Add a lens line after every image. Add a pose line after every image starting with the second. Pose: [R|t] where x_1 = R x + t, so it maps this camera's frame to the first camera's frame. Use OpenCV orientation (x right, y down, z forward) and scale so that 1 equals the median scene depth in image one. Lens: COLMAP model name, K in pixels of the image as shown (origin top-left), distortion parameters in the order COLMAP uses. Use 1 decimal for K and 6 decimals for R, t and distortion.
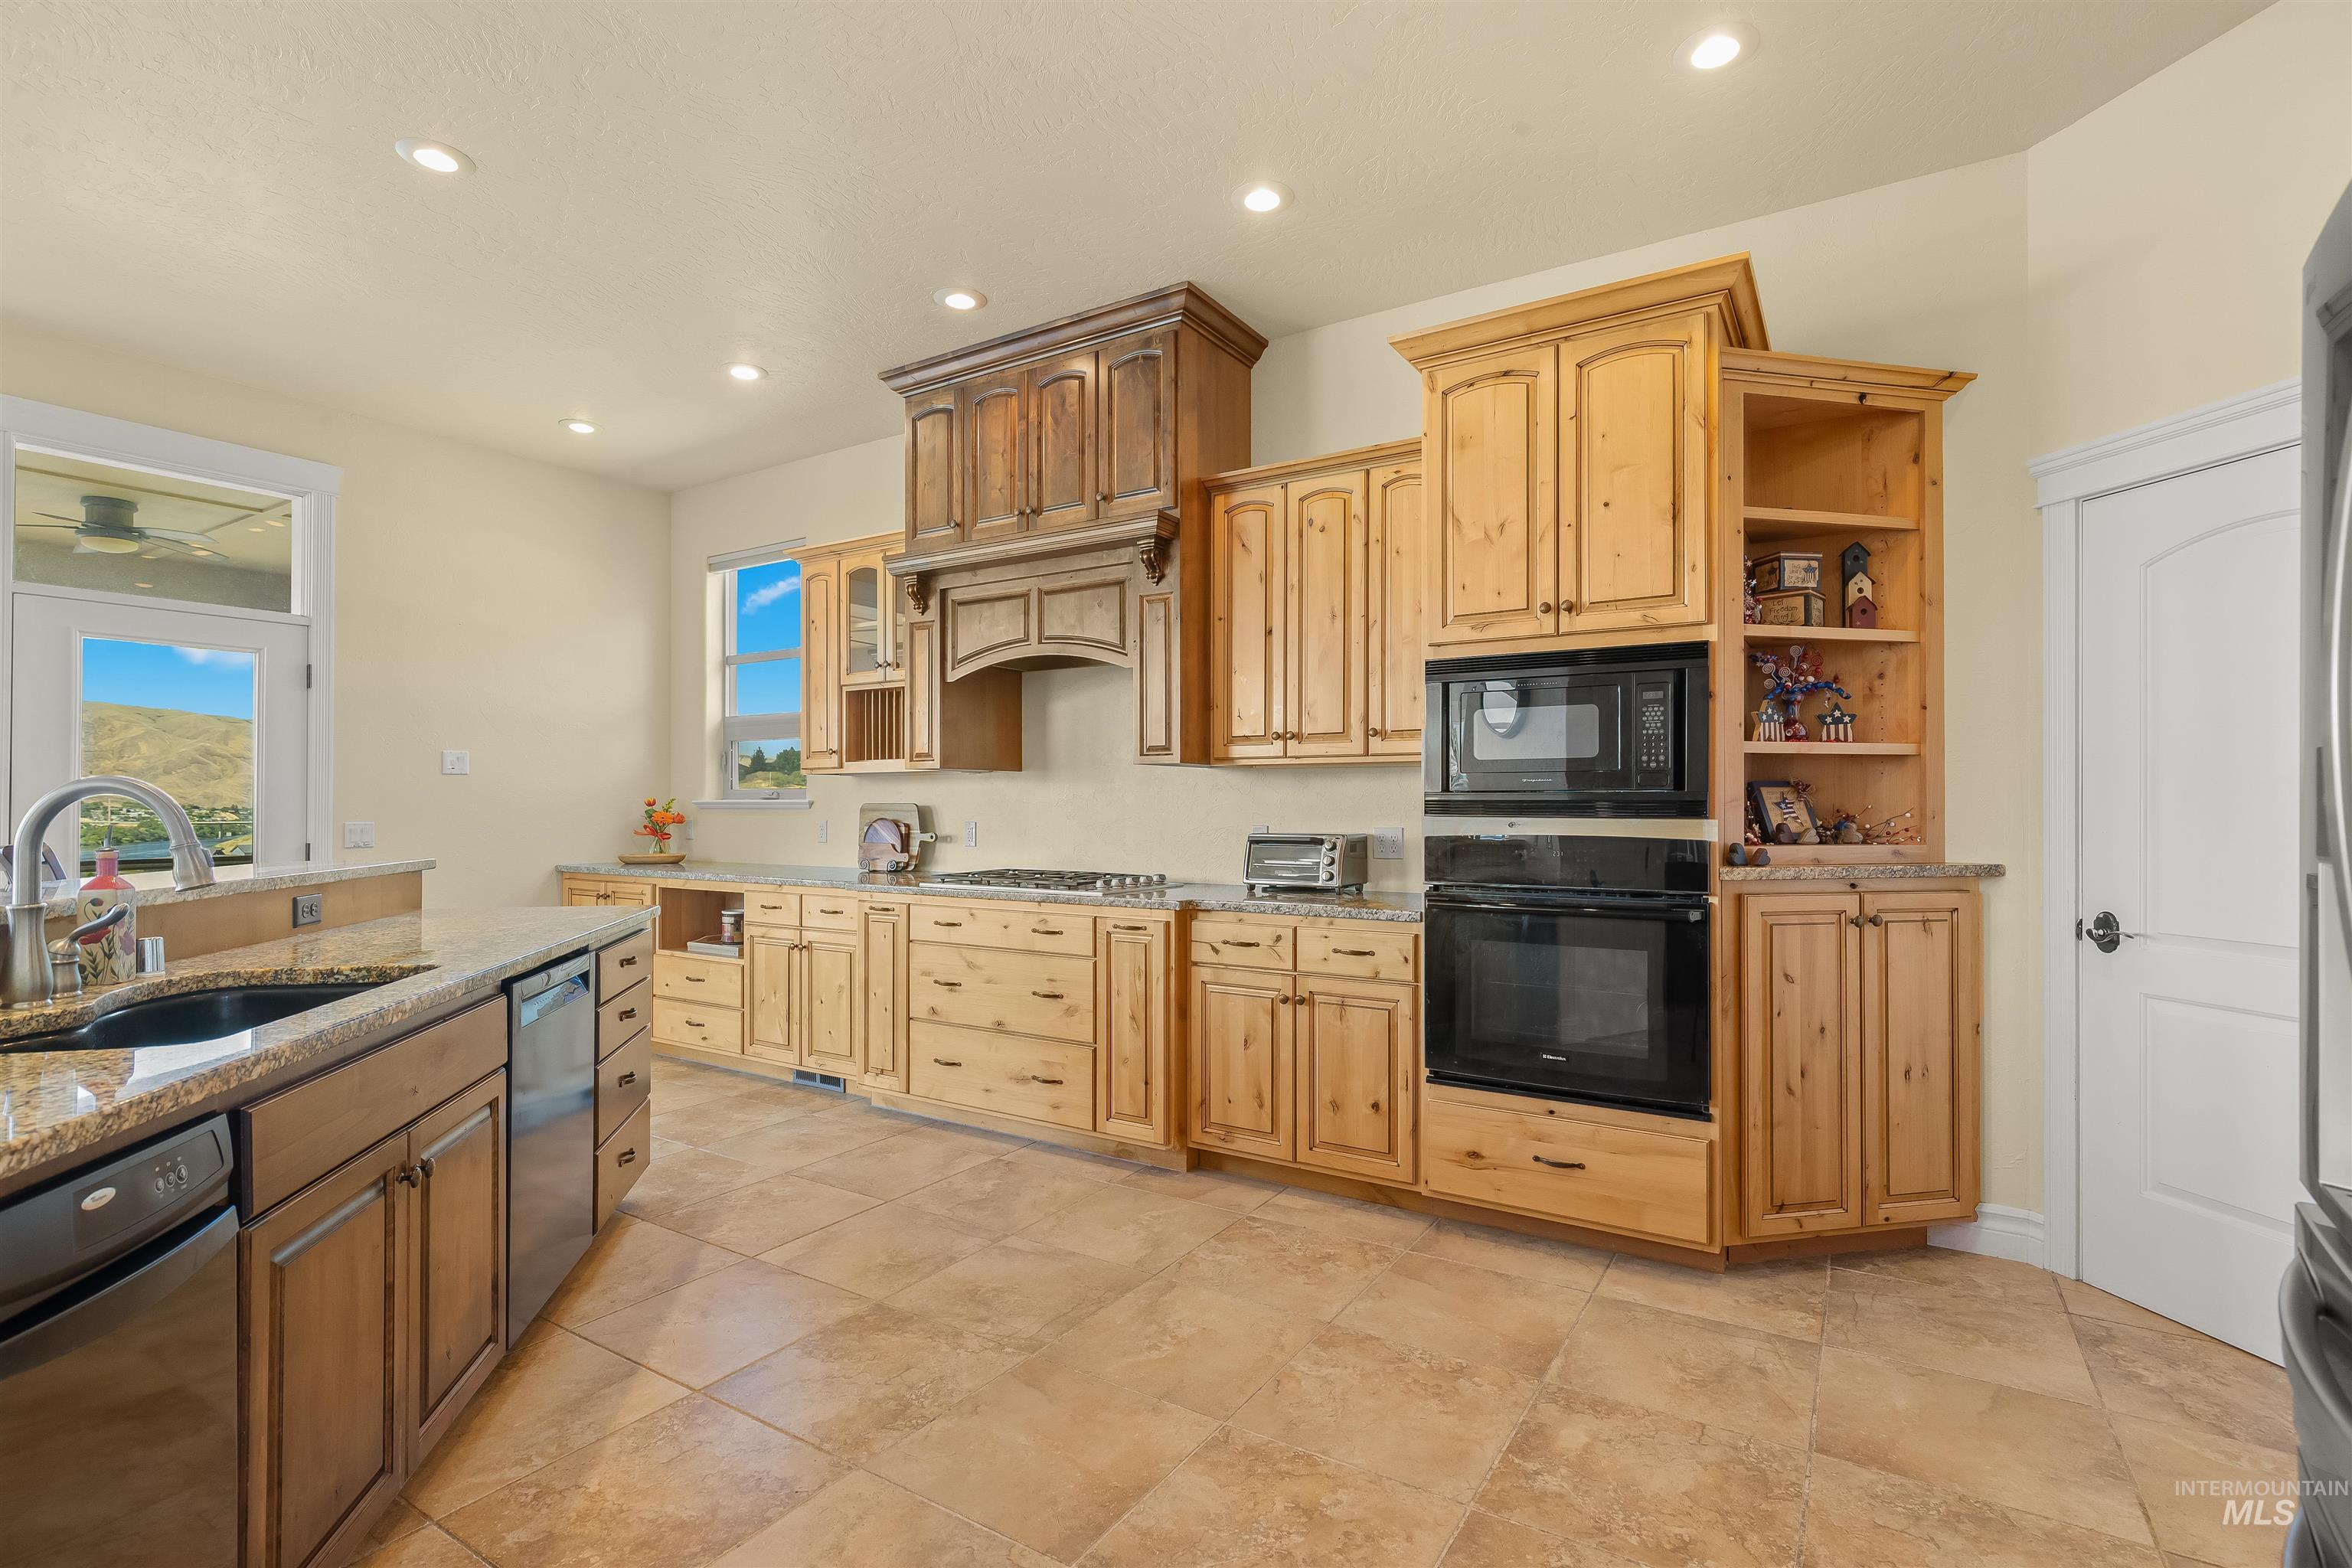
lens RADIAL K [[1093.3, 0, 1180.7], [0, 1093.3, 790.1], [0, 0, 1]] dist [-0.002292, -0.000161]
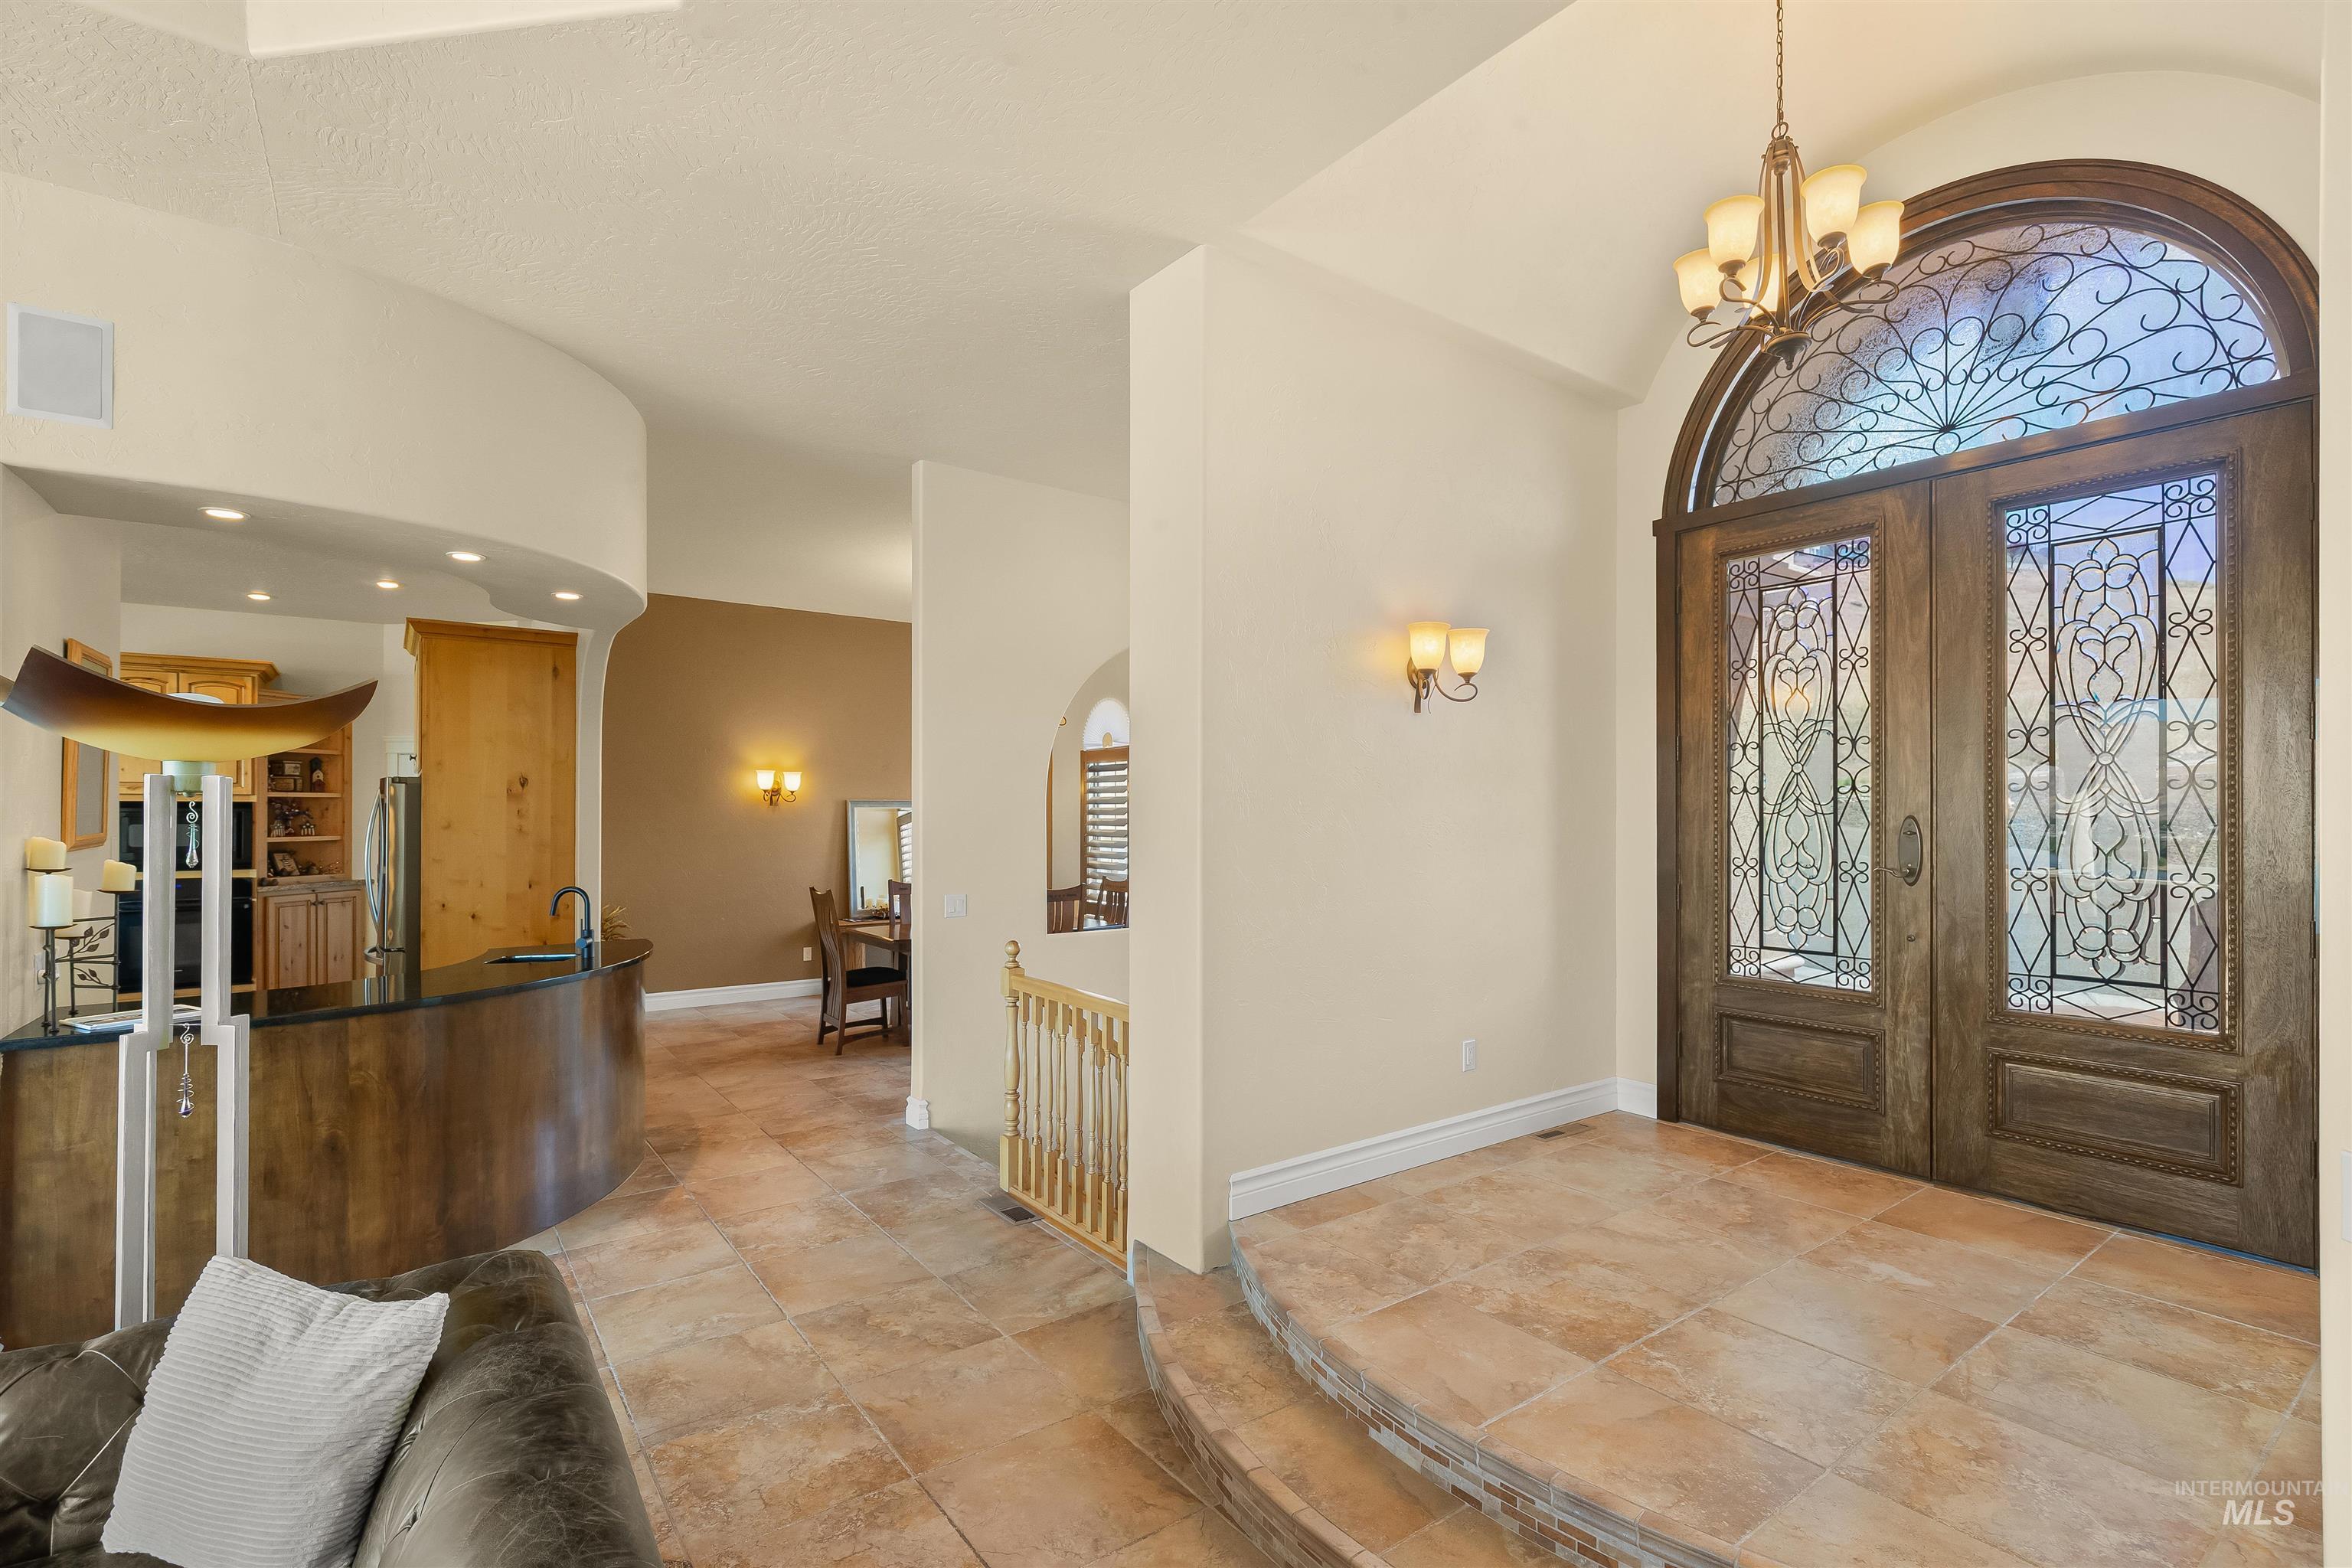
lens RADIAL K [[1093.3, 0, 1181.6], [0, 1093.3, 796.2], [0, 0, 1]] dist [-0.002292, -0.000161]
pose [[0.365257, 0.004515, 0.930896, -1.098491], [-0.005150, 0.999983, -0.002829, -0.146804], [-0.930893, -0.003761, 0.365274, -1.956386]]
